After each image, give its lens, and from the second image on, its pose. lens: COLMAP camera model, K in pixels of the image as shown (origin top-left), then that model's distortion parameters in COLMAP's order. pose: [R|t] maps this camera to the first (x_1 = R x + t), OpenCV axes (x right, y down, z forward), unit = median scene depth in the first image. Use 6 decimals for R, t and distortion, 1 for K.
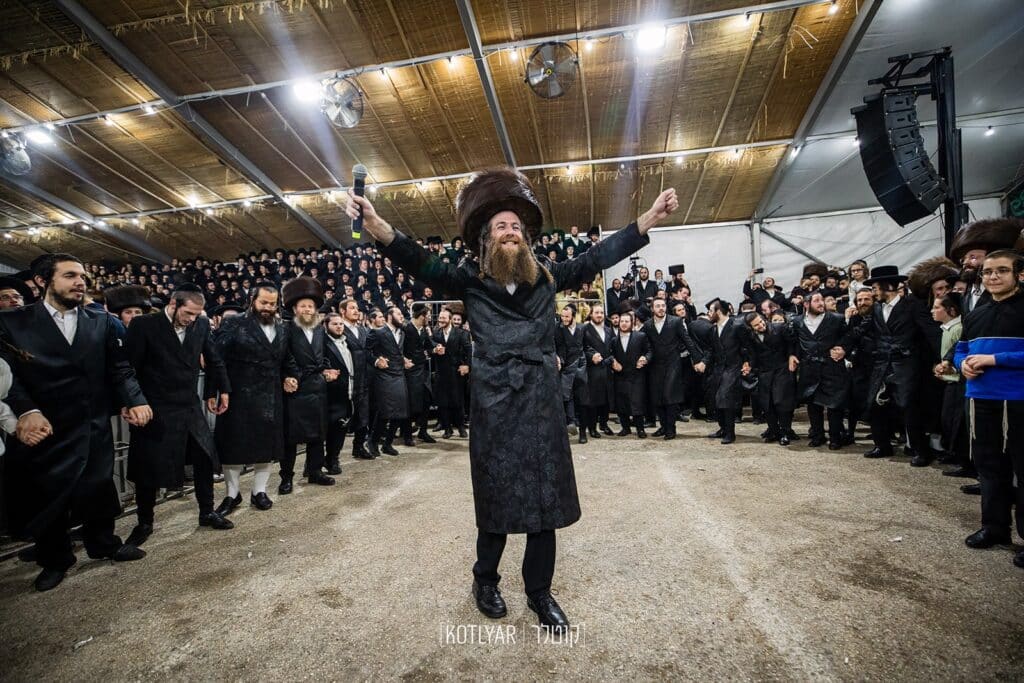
lens RADIAL K [[467.0, 0, 506.1], [0, 467.0, 349.5], [0, 0, 1]] dist [-0.040001, 0.010829]
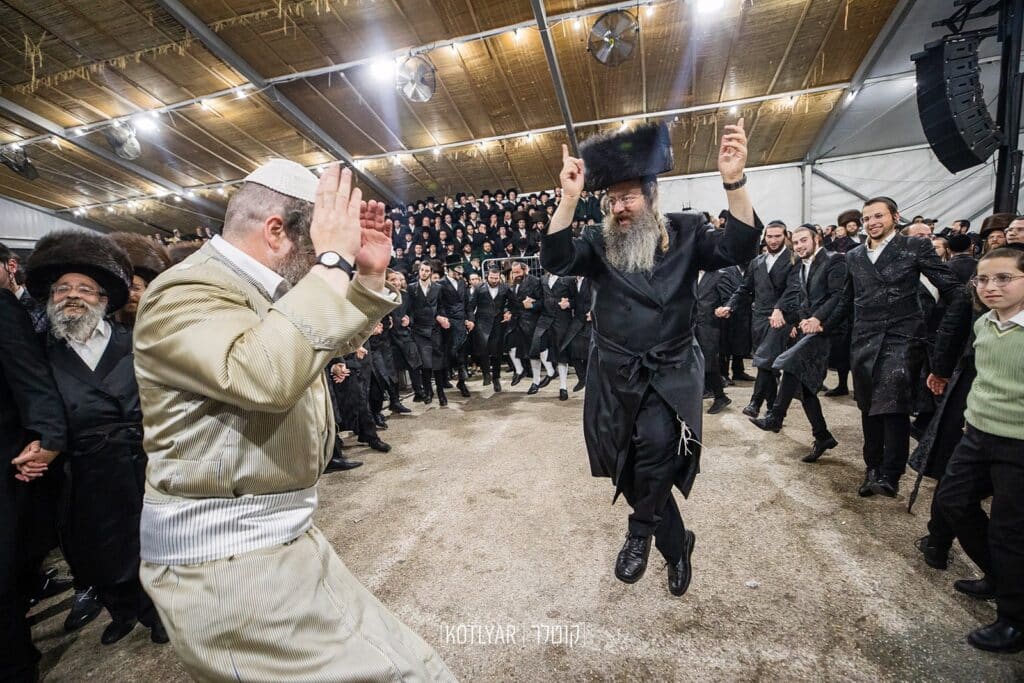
lens RADIAL K [[467.0, 0, 506.4], [0, 467.0, 350.0], [0, 0, 1]] dist [-0.040001, 0.010829]
pose [[0.996814, -0.022373, -0.076559, -0.066388], [0.032656, 0.990195, 0.135820, -0.038883], [0.072769, -0.137888, 0.987771, -0.128508]]
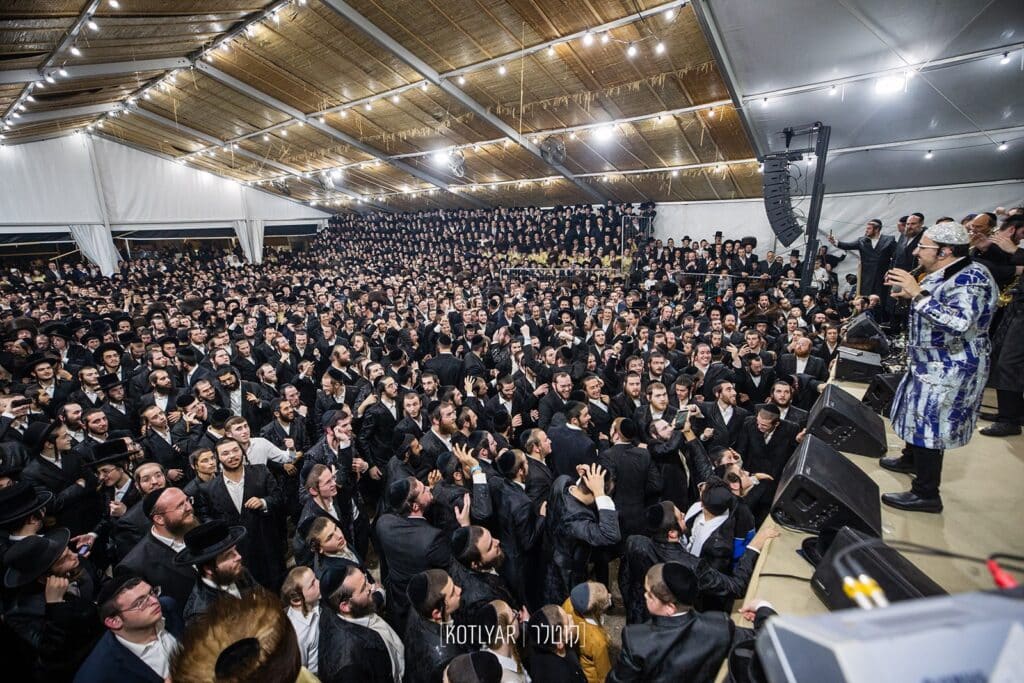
lens RADIAL K [[467.0, 0, 512.0], [0, 467.0, 341.9], [0, 0, 1]] dist [-0.040001, 0.010829]
pose [[0.894105, 0.126934, -0.429492, 0.647433], [-0.013903, 0.966399, 0.256670, -0.288060], [0.447641, -0.223519, 0.865827, -0.603056]]
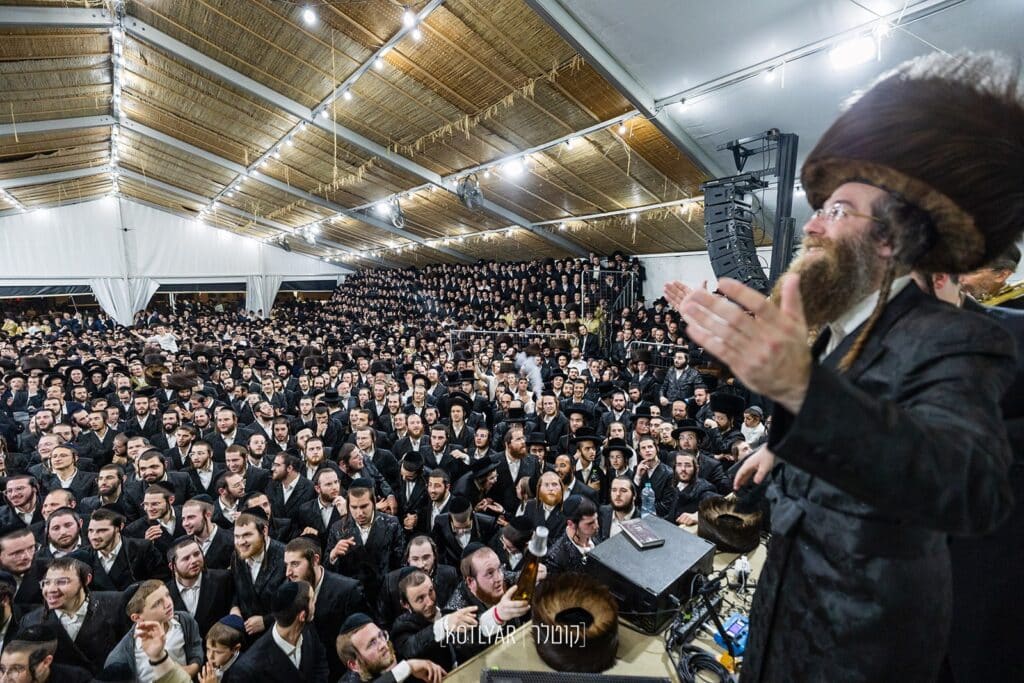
lens RADIAL K [[467.0, 0, 509.1], [0, 467.0, 348.7], [0, 0, 1]] dist [-0.040001, 0.010829]
pose [[0.780989, 0.109677, -0.614840, 0.924932], [-0.016127, 0.987673, 0.155699, -0.285418], [0.624337, -0.111683, 0.773130, -0.089207]]
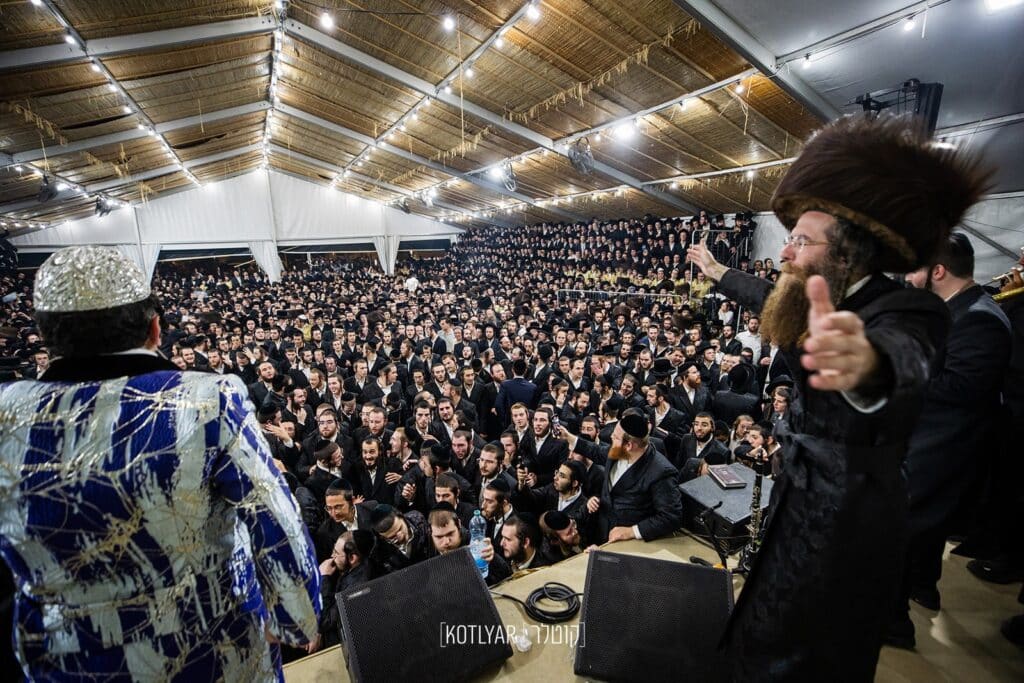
lens RADIAL K [[467.0, 0, 515.9], [0, 467.0, 347.7], [0, 0, 1]] dist [-0.040001, 0.010829]
pose [[0.636835, 0.189808, -0.747272, 0.969115], [0.001891, 0.968836, 0.247697, -0.307128], [0.770998, -0.159155, 0.616629, -0.150641]]
